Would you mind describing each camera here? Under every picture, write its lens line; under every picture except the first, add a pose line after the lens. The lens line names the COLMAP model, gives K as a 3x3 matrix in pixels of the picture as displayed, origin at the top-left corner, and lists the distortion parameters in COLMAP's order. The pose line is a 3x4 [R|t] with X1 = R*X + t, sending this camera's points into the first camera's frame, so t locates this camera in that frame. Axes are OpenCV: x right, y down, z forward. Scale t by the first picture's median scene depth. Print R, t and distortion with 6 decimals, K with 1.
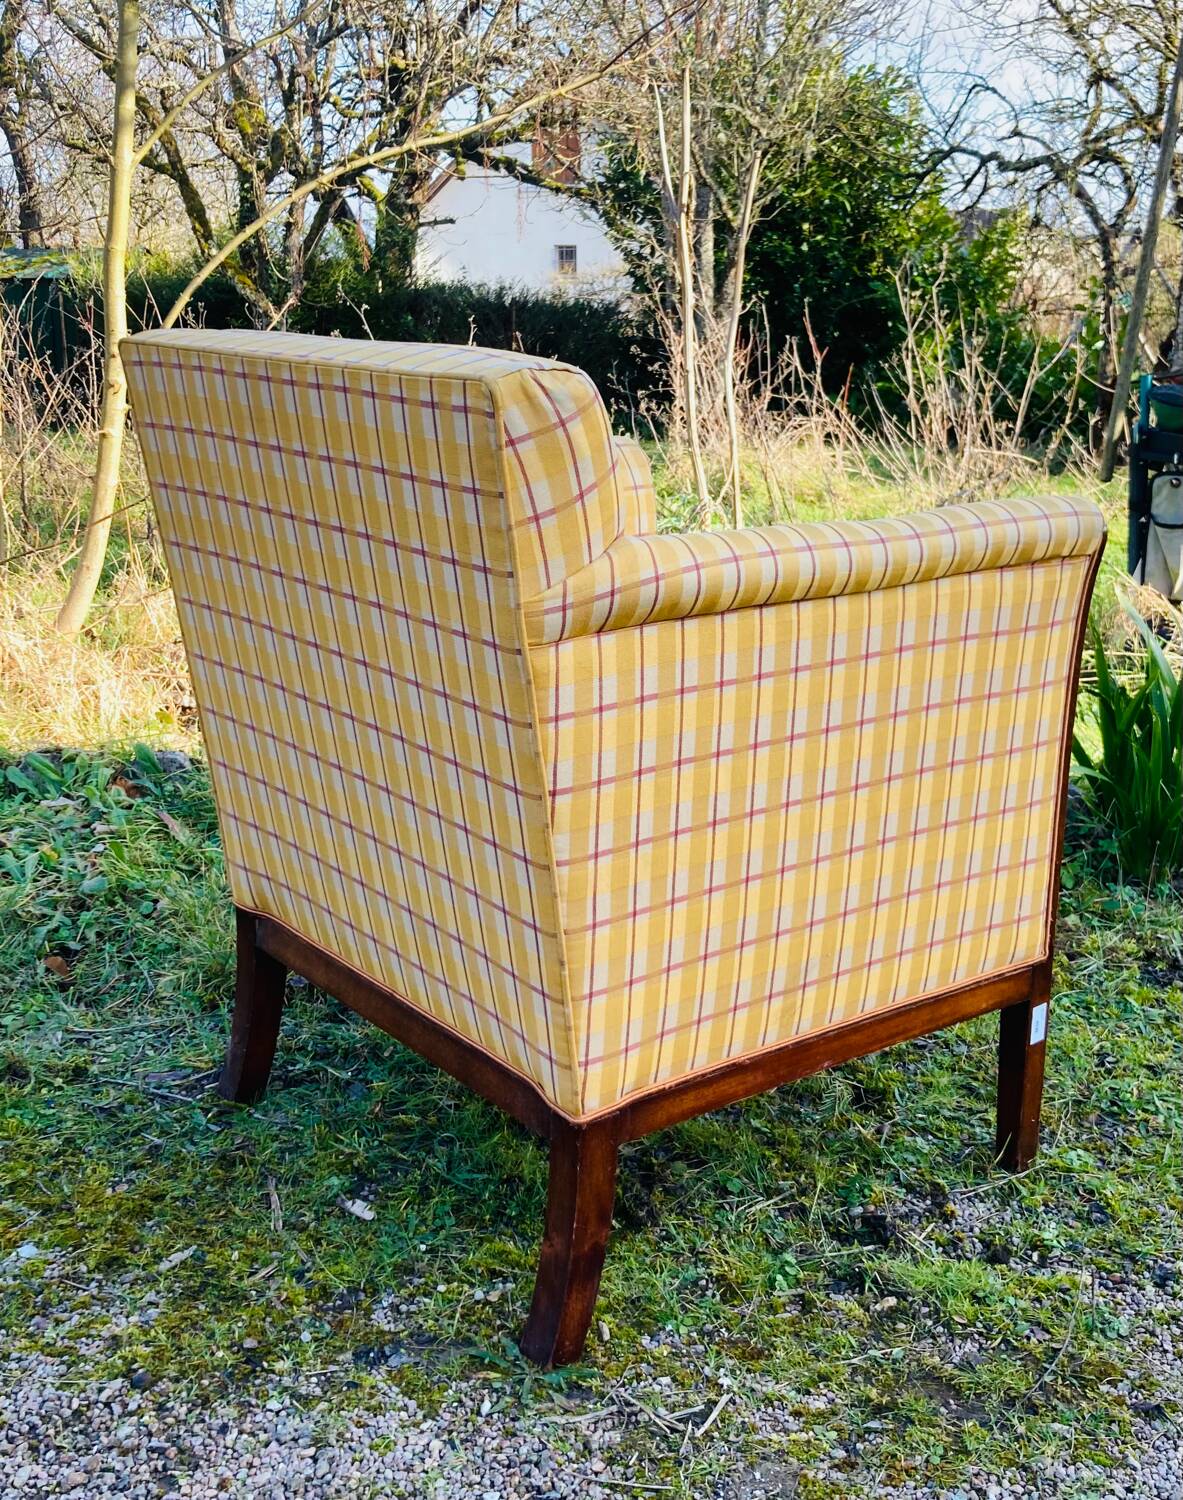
lens RADIAL K [[1677.2, 0, 562.5], [0, 1677.2, 646.0], [0, 0, 1]] dist [0.015618, 0.000000]
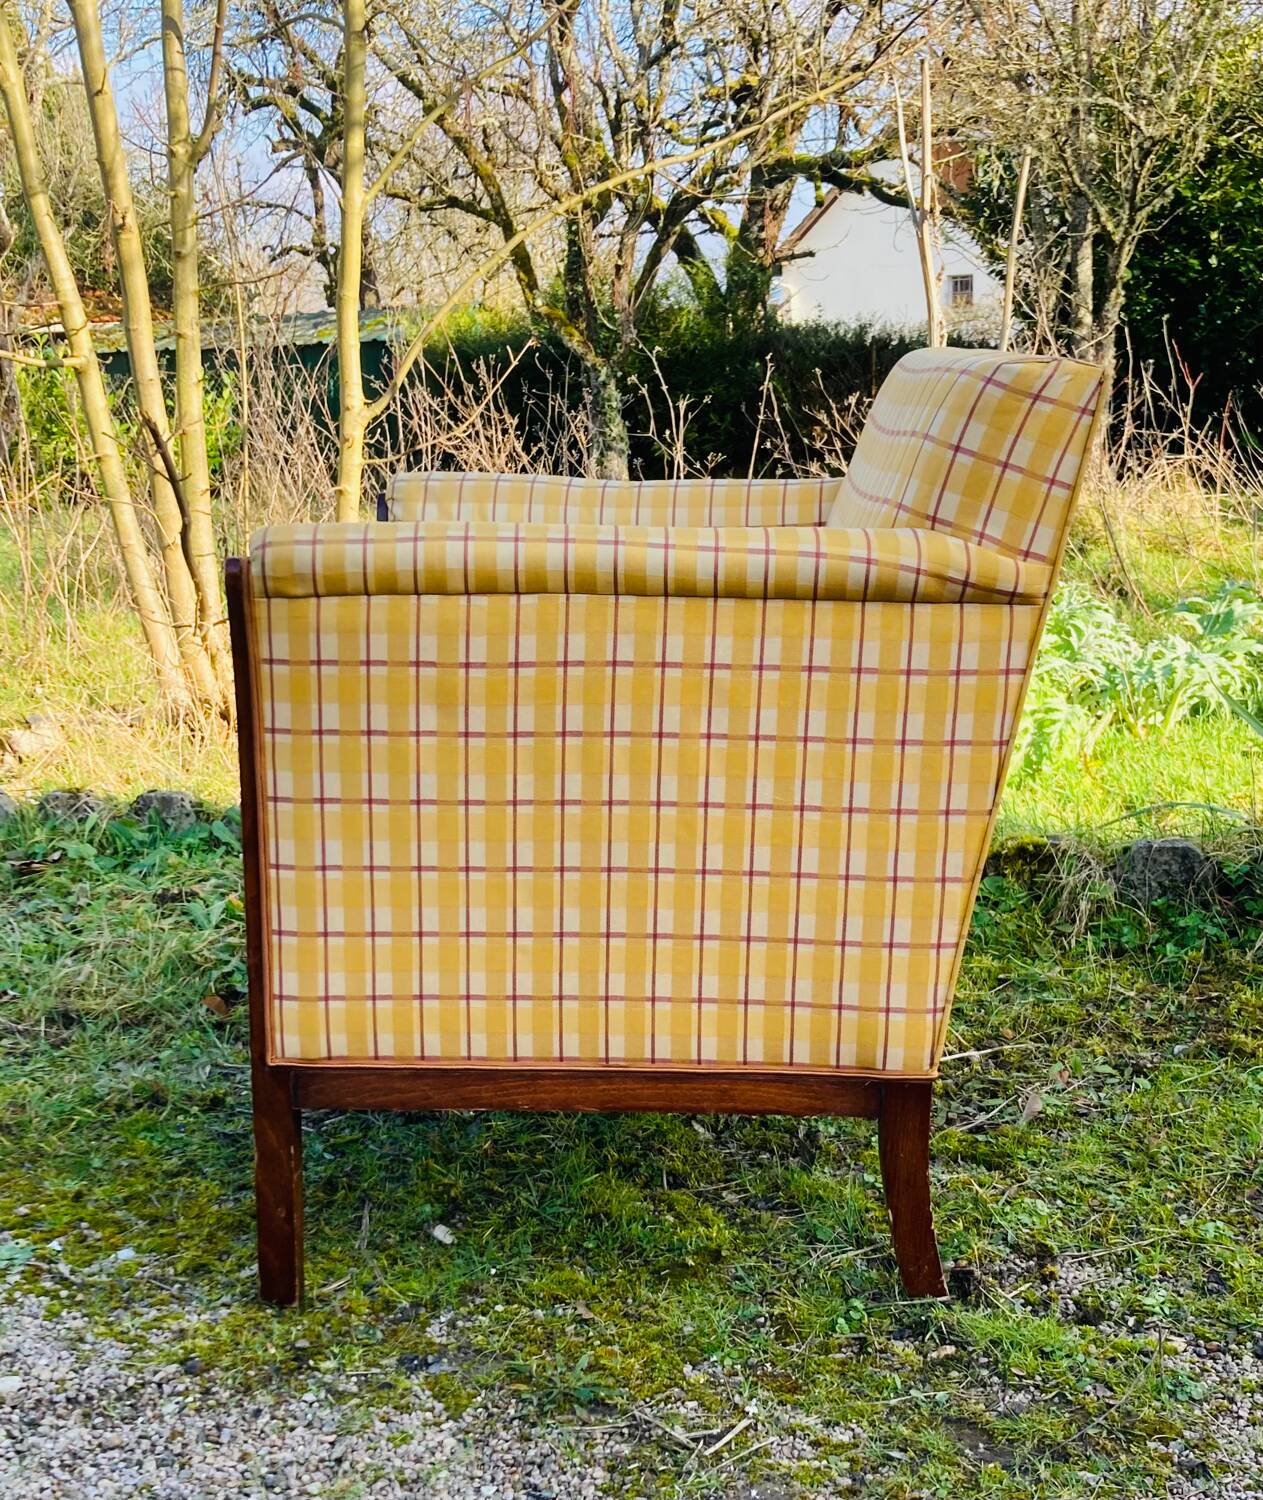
lens RADIAL K [[1840.9, 0, 580.0], [0, 1840.9, 806.1], [0, 0, 1]] dist [0.031236, 0.000000]
pose [[0.979702, 0.005322, -0.200389, 0.111101], [0.002705, 0.999205, 0.039764, 0.020595], [0.200441, -0.039499, 0.978909, -0.035976]]
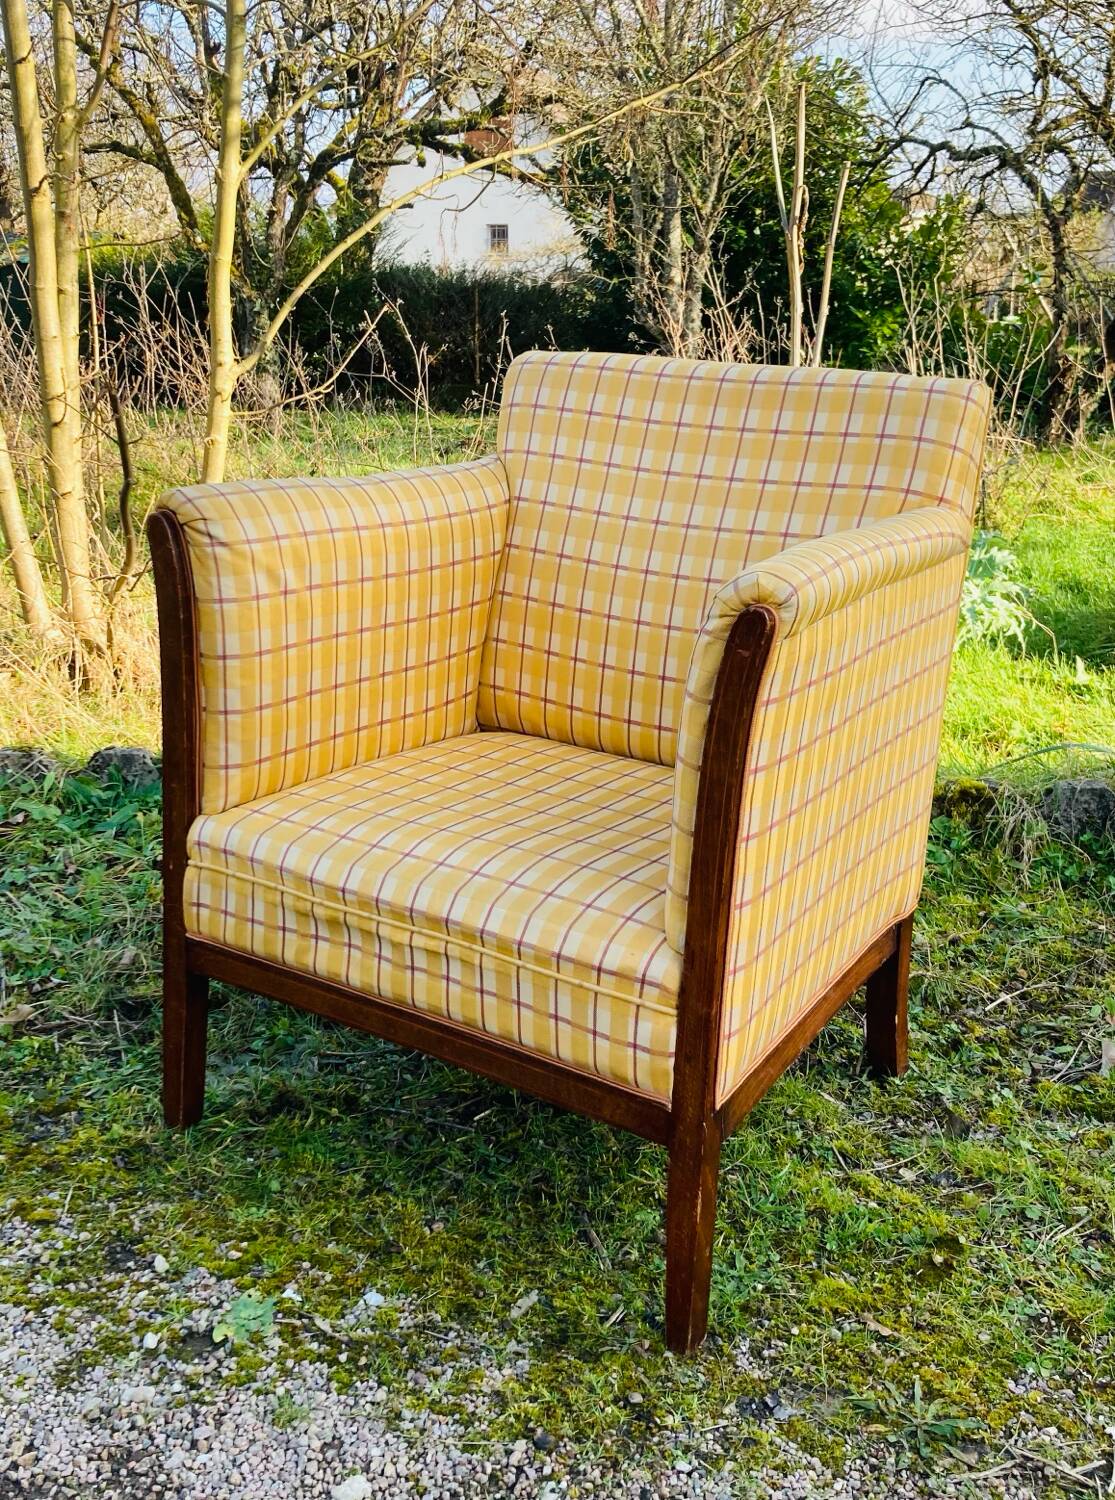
lens RADIAL K [[1579.3, 0, 534.4], [0, 1579.3, 639.3], [0, 0, 1]] dist [0.019689, 0.000000]
pose [[0.999636, -0.010429, 0.024900, -0.141256], [0.009860, 0.999690, 0.022855, -0.034480], [-0.025131, -0.022601, 0.999429, 0.030077]]
